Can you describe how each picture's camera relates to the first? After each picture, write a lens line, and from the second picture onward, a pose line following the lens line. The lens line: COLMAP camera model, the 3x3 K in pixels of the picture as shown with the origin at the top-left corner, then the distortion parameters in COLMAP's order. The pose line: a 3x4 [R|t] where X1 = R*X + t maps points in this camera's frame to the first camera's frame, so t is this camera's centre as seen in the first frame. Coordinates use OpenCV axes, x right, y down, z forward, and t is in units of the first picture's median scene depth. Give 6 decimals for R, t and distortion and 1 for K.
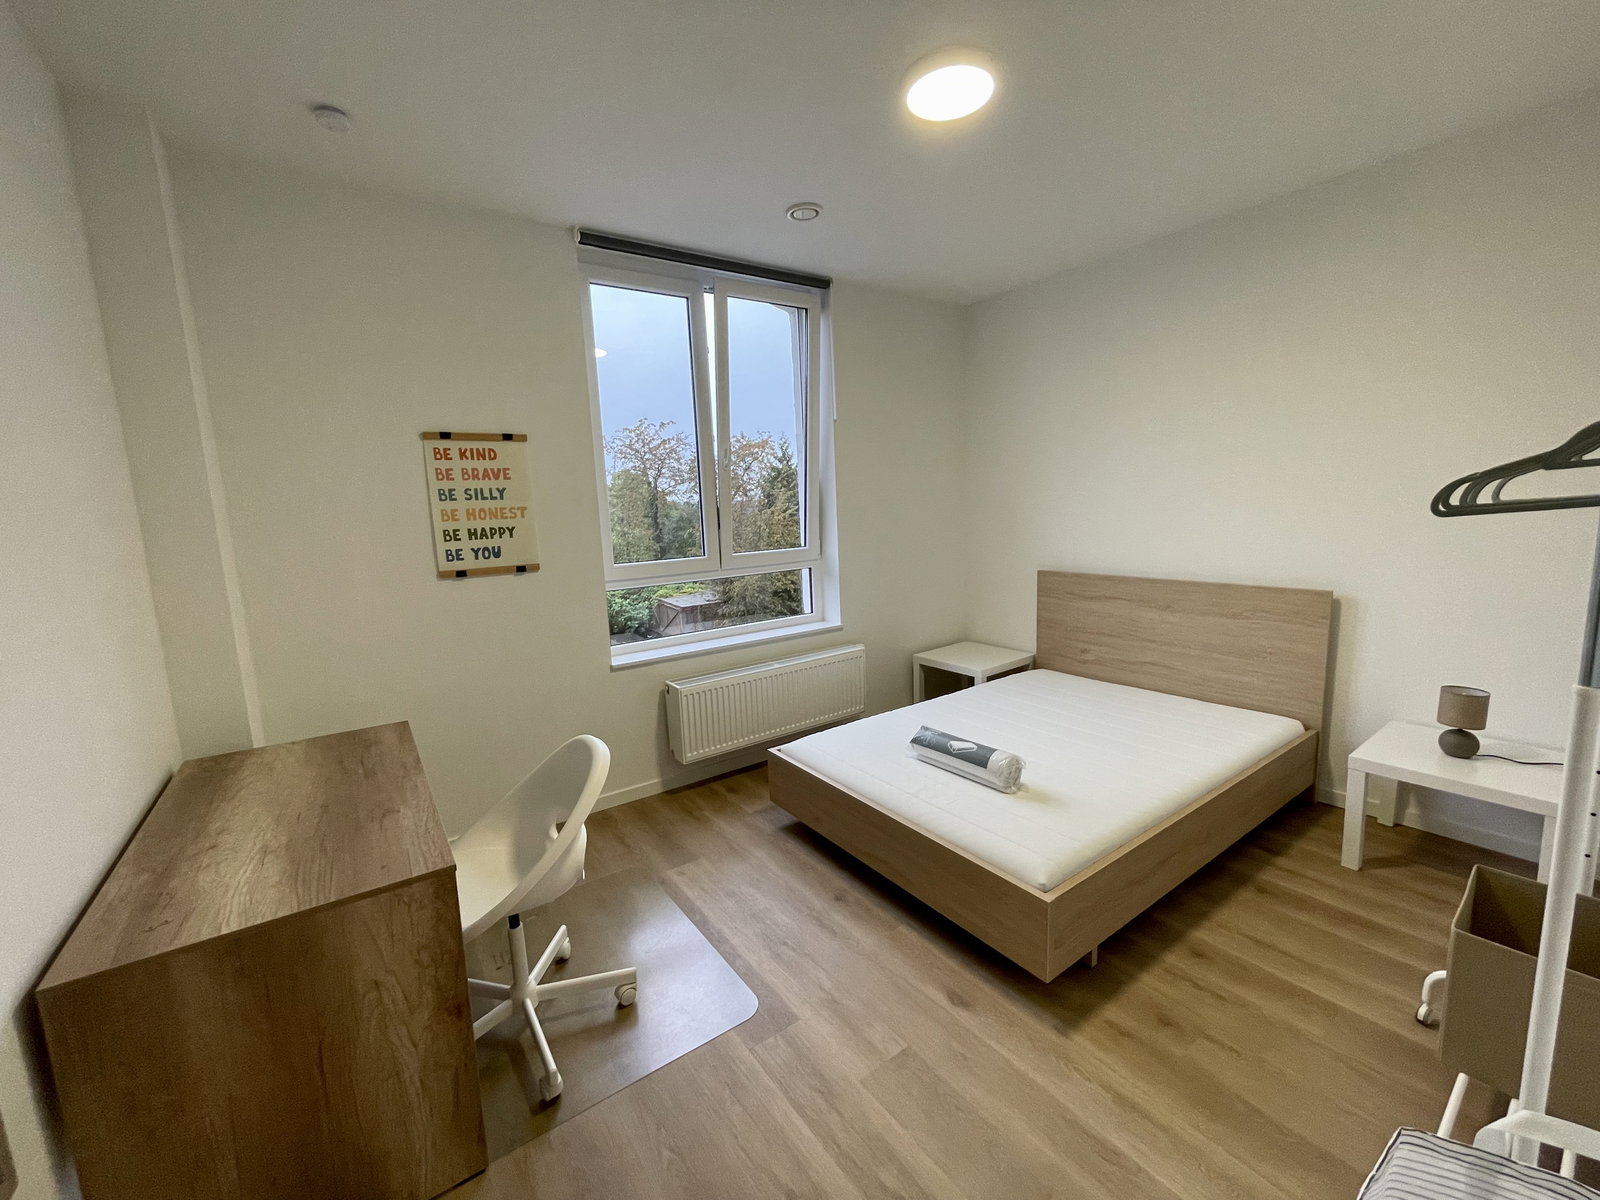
lens RADIAL K [[648.2, 0, 802.4], [0, 648.2, 600.2], [0, 0, 1]] dist [-0.002005, -0.000182]
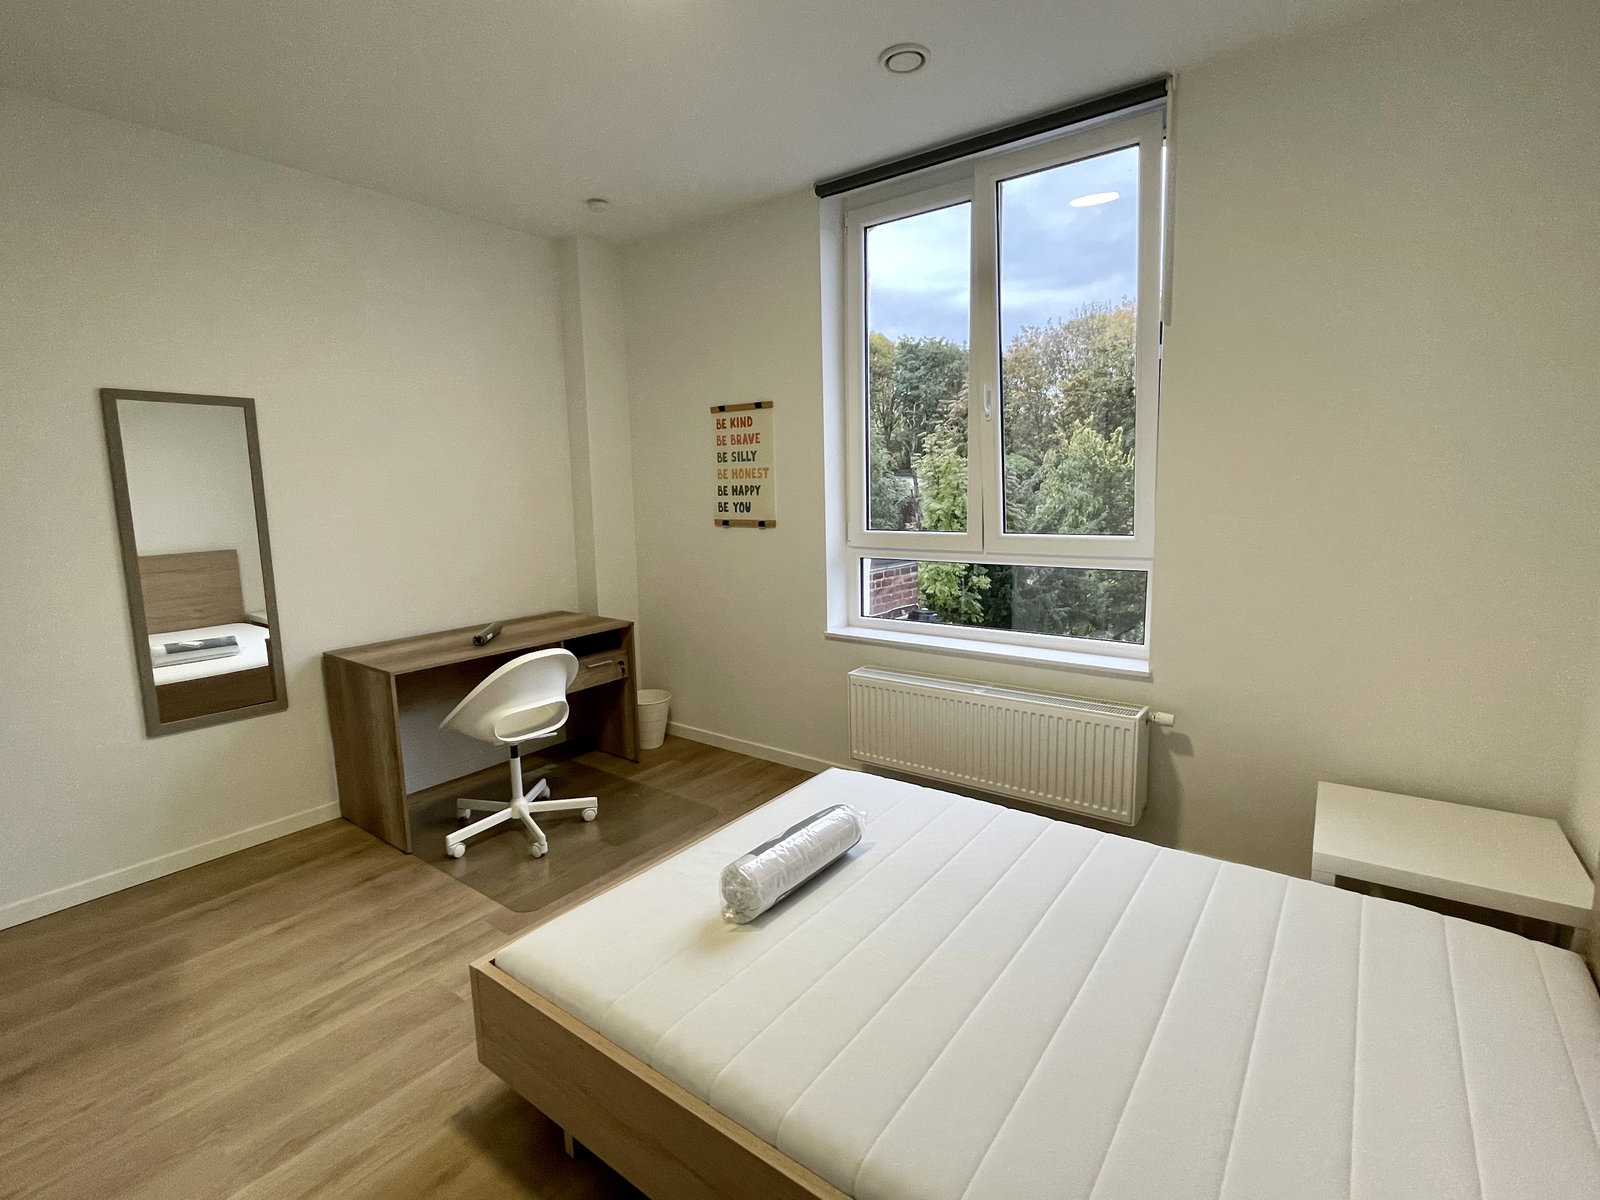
lens RADIAL K [[761.9, 0, 800.0], [0, 761.9, 600.0], [0, 0, 1]] dist [-0.001404, -0.000430]
pose [[0.303248, 0.177219, -0.936287, 0.865964], [-0.134218, 0.980703, 0.142156, -0.119349], [0.943412, 0.082558, 0.321182, 0.678663]]
